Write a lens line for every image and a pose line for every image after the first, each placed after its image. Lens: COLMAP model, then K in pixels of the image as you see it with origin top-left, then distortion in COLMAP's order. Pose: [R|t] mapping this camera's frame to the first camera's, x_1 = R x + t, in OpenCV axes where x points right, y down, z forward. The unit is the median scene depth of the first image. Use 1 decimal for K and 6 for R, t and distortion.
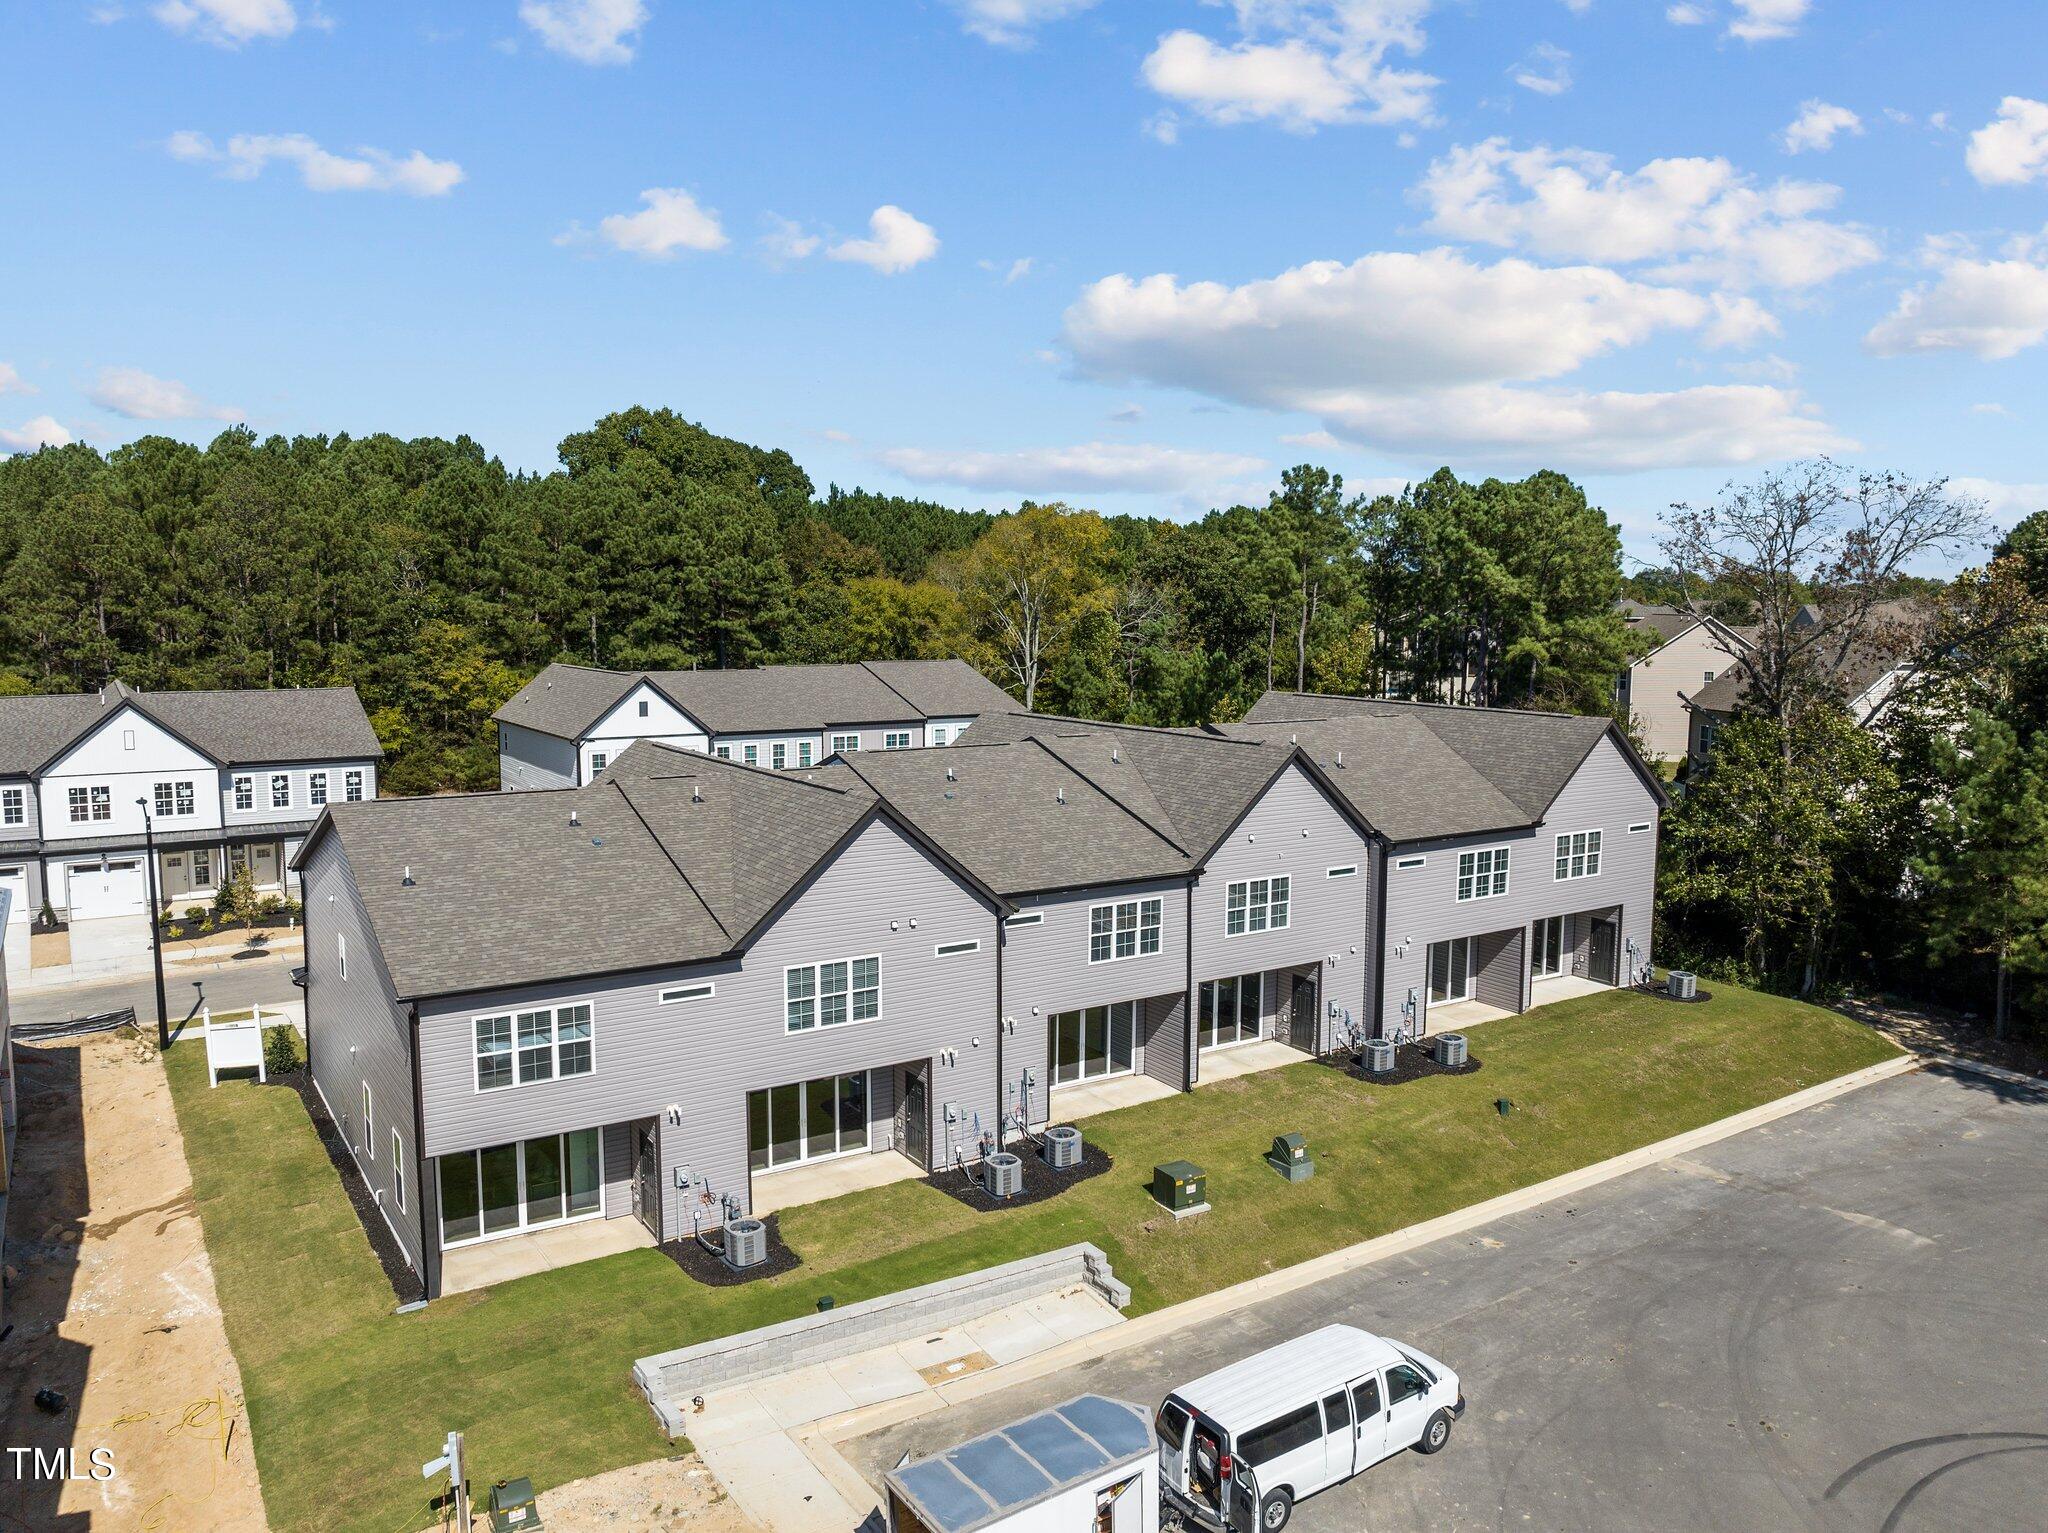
lens RADIAL K [[1471.6, 0, 1019.5], [0, 1471.6, 763.4], [0, 0, 1]] dist [0.010678, -0.164449]
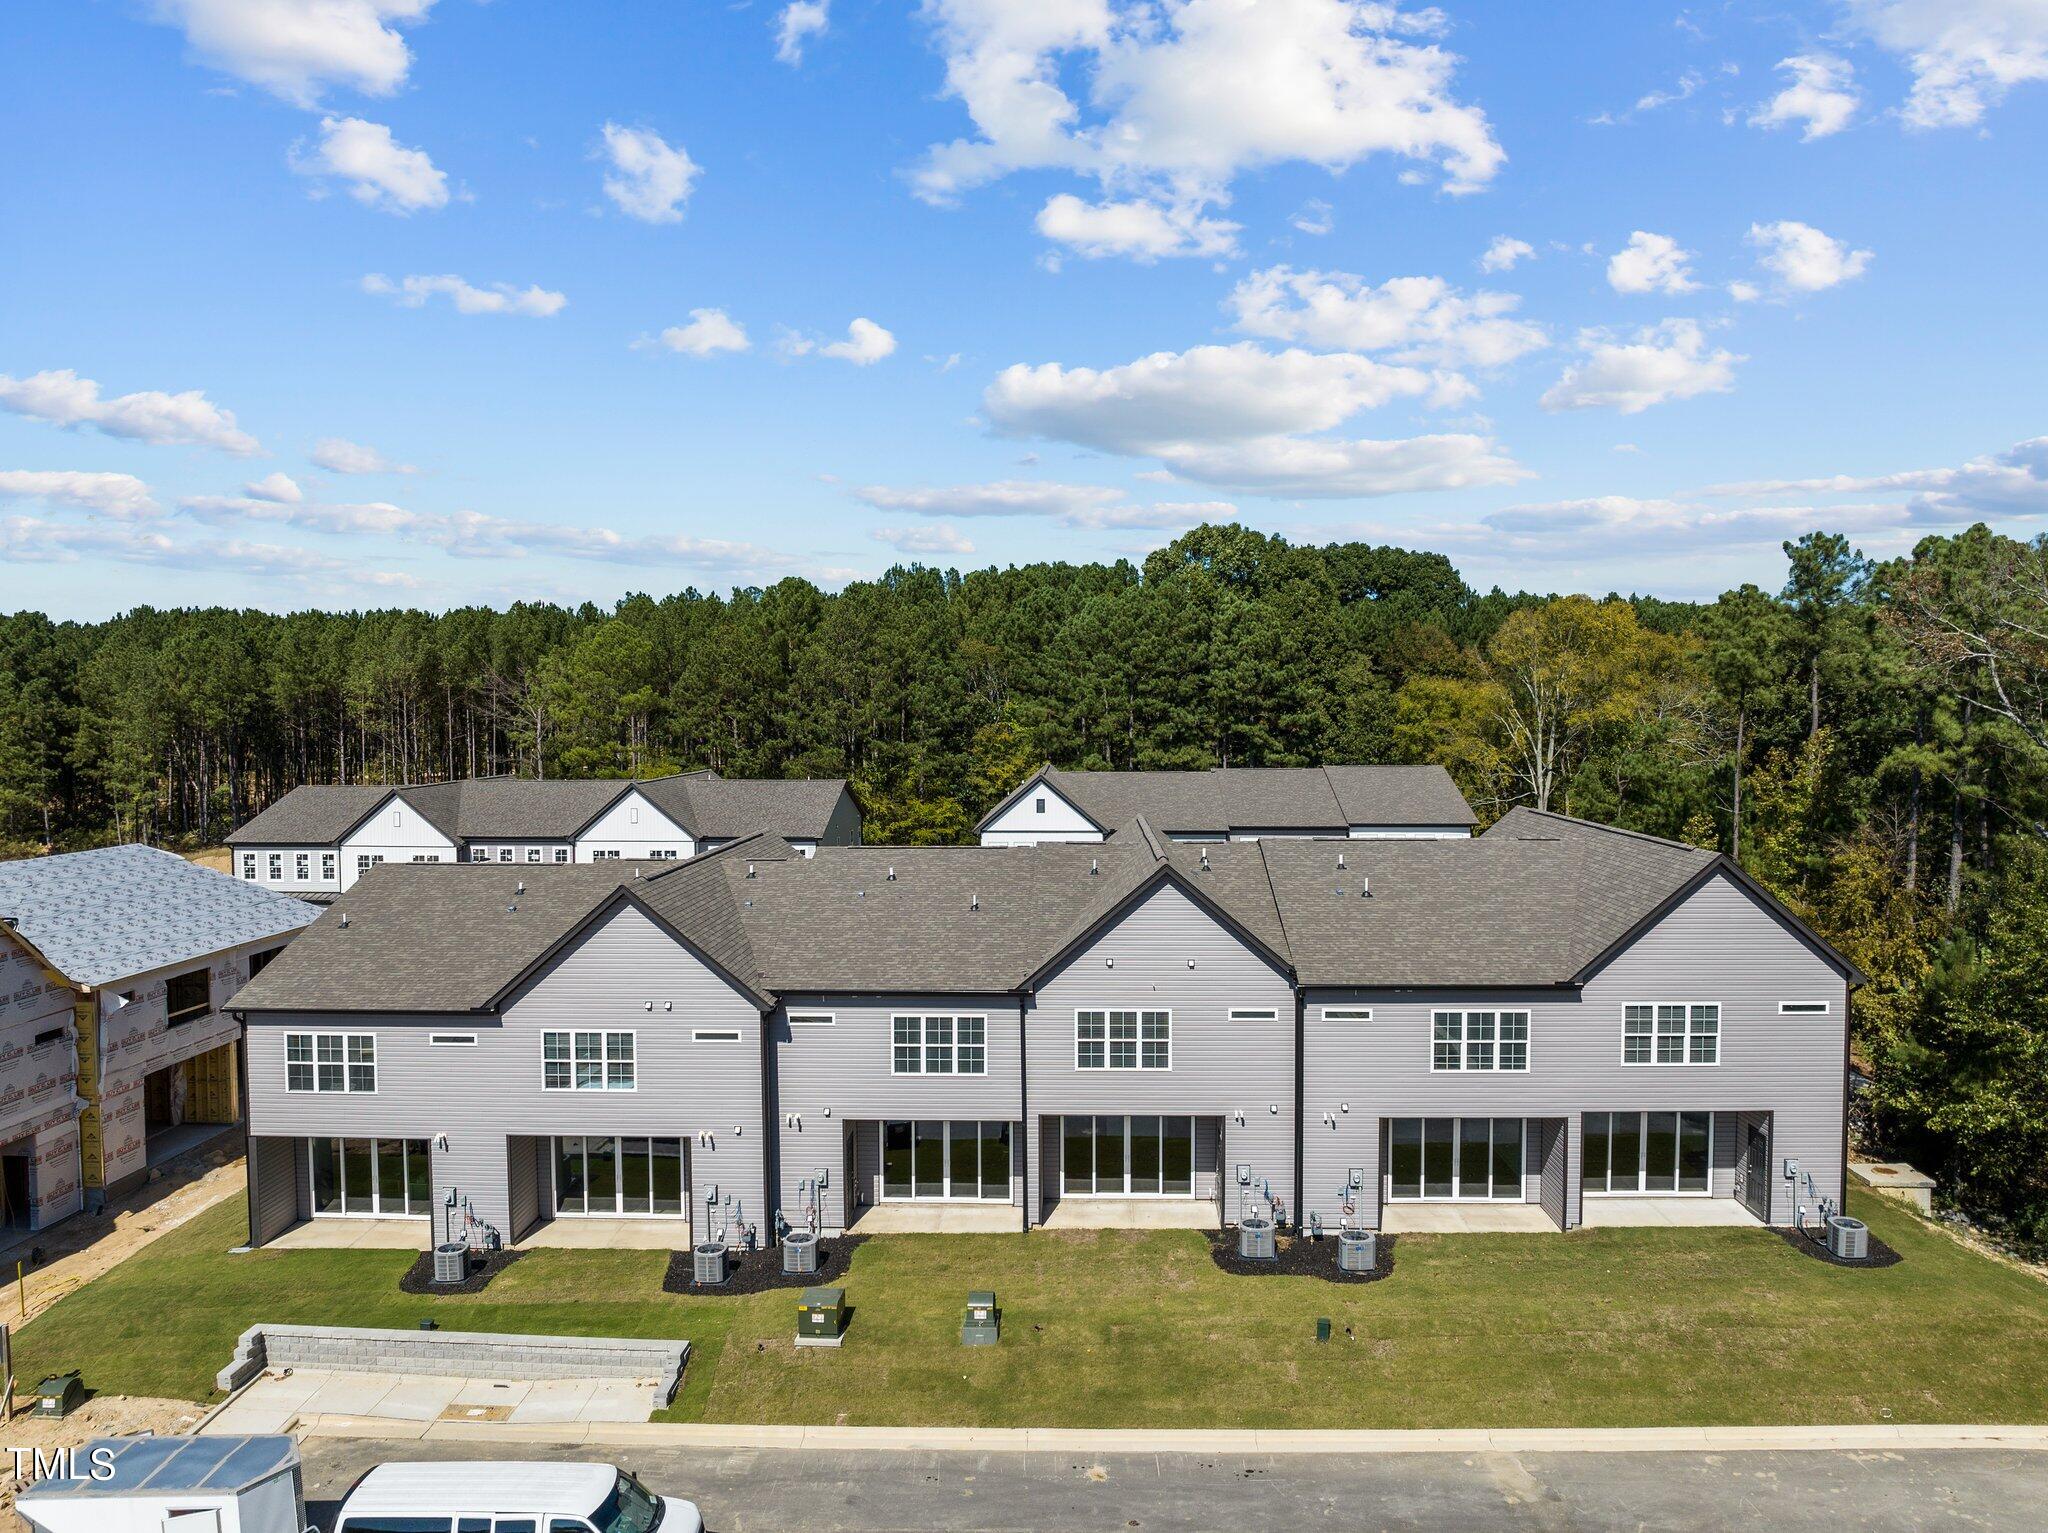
lens RADIAL K [[1444.9, 0, 1024.0], [0, 1444.9, 766.5], [0, 0, 1]] dist [-0.034748, 0.001709]
pose [[0.815975, 0.015955, -0.577866, 0.710963], [-0.054824, 0.997249, -0.049880, -0.025483], [0.575481, 0.072382, 0.814606, 0.276083]]
